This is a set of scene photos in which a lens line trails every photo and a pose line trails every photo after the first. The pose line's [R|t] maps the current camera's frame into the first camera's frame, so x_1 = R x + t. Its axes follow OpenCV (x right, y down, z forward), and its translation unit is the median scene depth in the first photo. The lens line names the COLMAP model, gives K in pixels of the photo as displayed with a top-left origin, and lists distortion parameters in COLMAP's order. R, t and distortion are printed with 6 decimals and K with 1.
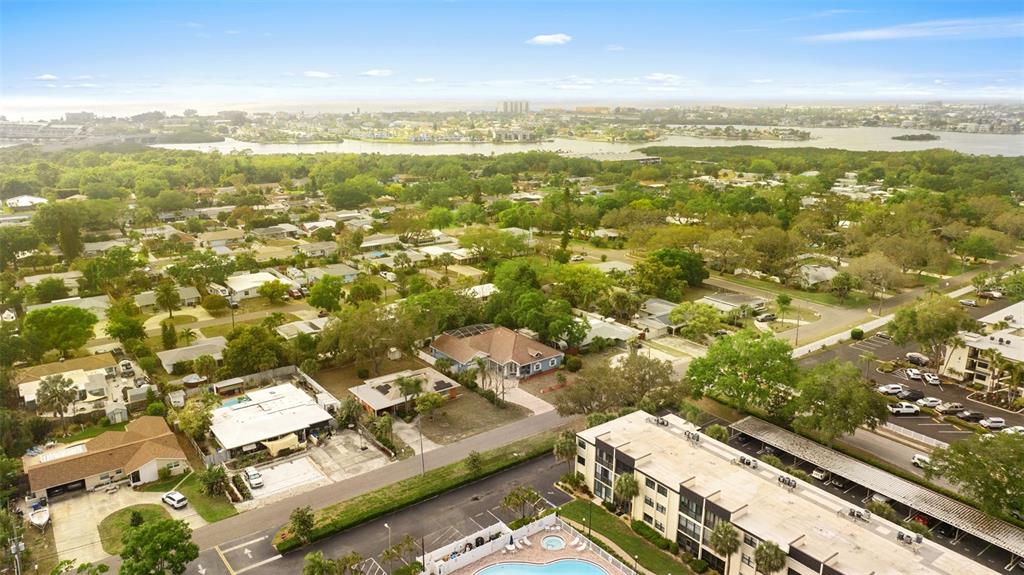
lens RADIAL K [[714.9, 0, 512.0], [0, 714.9, 287.5], [0, 0, 1]] dist [-0.020031, 0.001490]
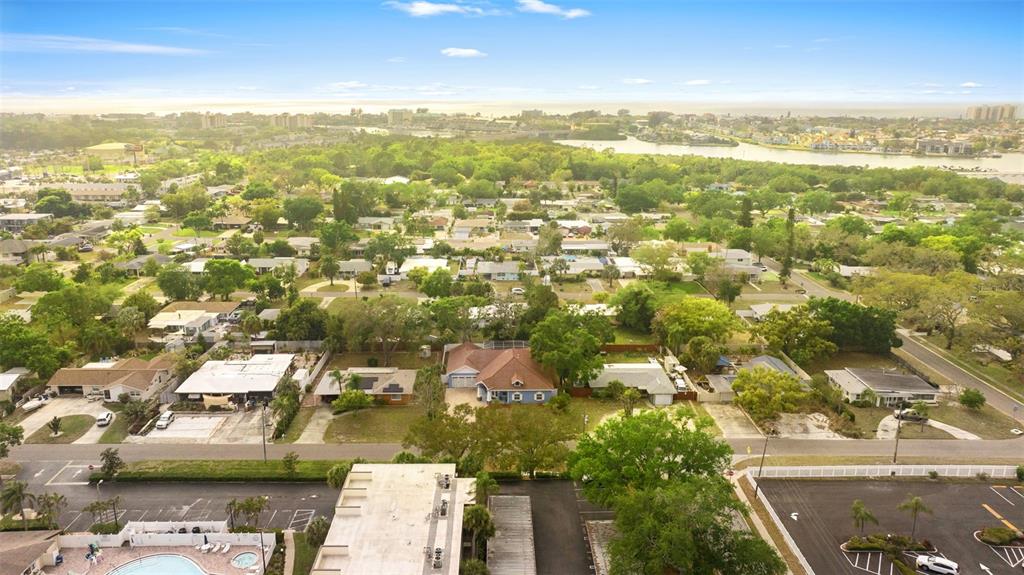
lens RADIAL K [[714.9, 0, 512.0], [0, 714.9, 287.5], [0, 0, 1]] dist [-0.020031, 0.001490]
pose [[0.809494, 0.154729, -0.566374, 0.531391], [-0.156288, 0.986632, 0.046165, -0.067396], [0.565946, 0.051147, 0.822855, 0.250007]]
